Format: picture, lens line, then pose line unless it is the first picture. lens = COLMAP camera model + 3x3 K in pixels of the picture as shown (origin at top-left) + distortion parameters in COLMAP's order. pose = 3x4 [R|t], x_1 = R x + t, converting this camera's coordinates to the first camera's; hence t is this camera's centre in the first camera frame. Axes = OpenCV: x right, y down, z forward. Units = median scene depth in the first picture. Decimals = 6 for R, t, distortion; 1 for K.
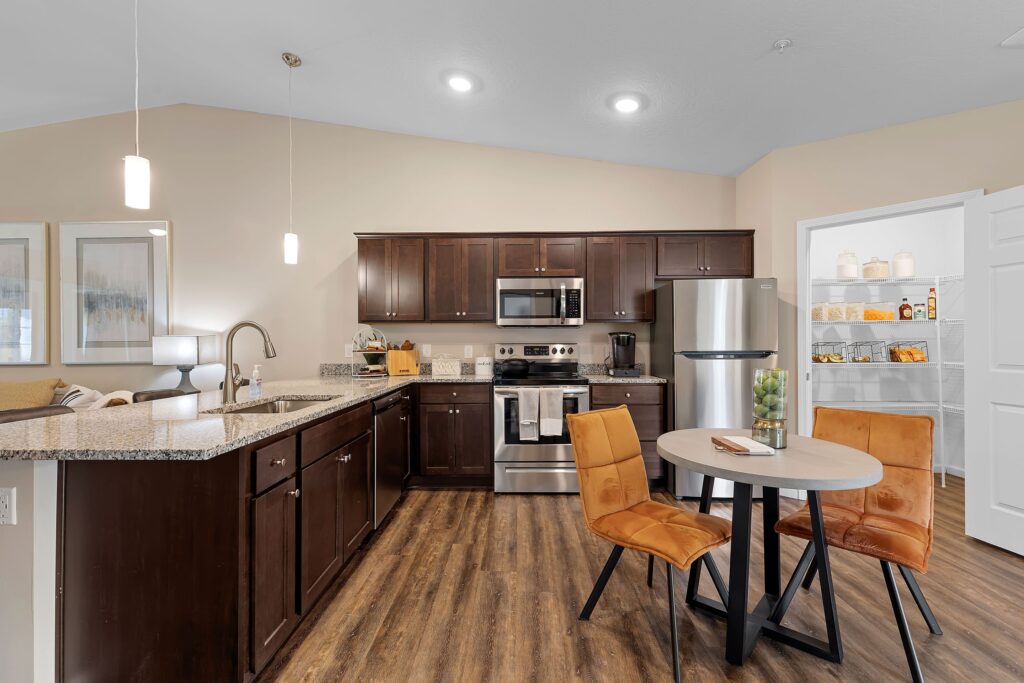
lens RADIAL K [[459.0, 0, 512.0], [0, 459.0, 341.5], [0, 0, 1]] dist [-0.000721, -0.000135]
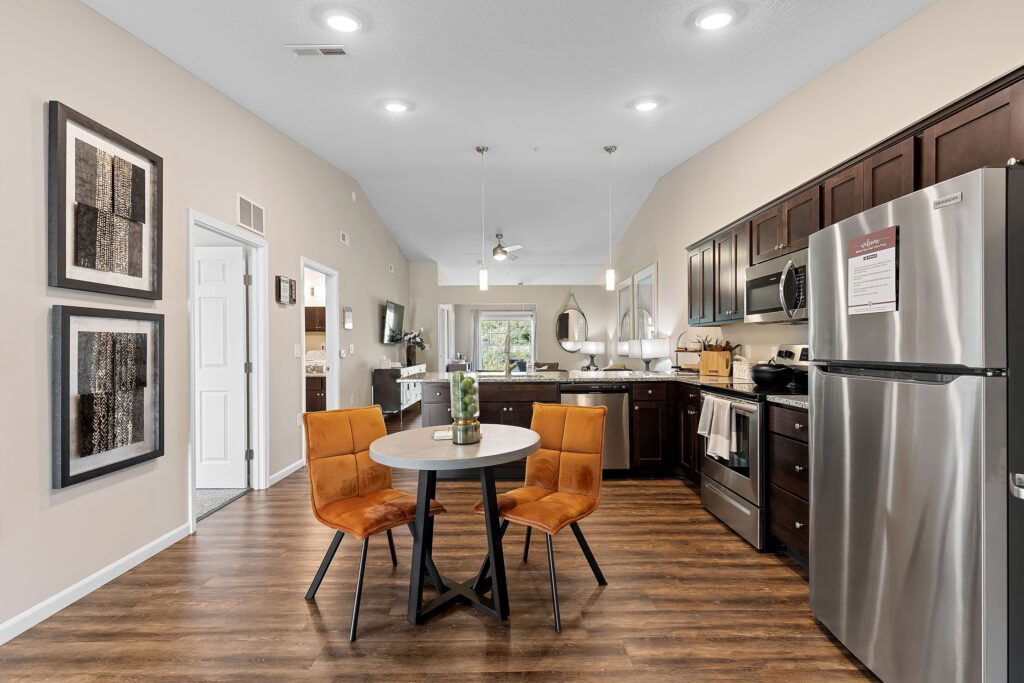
lens RADIAL K [[482.0, 0, 512.0], [0, 482.0, 341.5], [0, 0, 1]] dist [0.000255, -0.000016]
pose [[0.012640, -0.006152, -0.999901, 0.815017], [0.011957, 0.999910, -0.006001, -0.001959], [0.999849, -0.011880, 0.012712, 0.522163]]
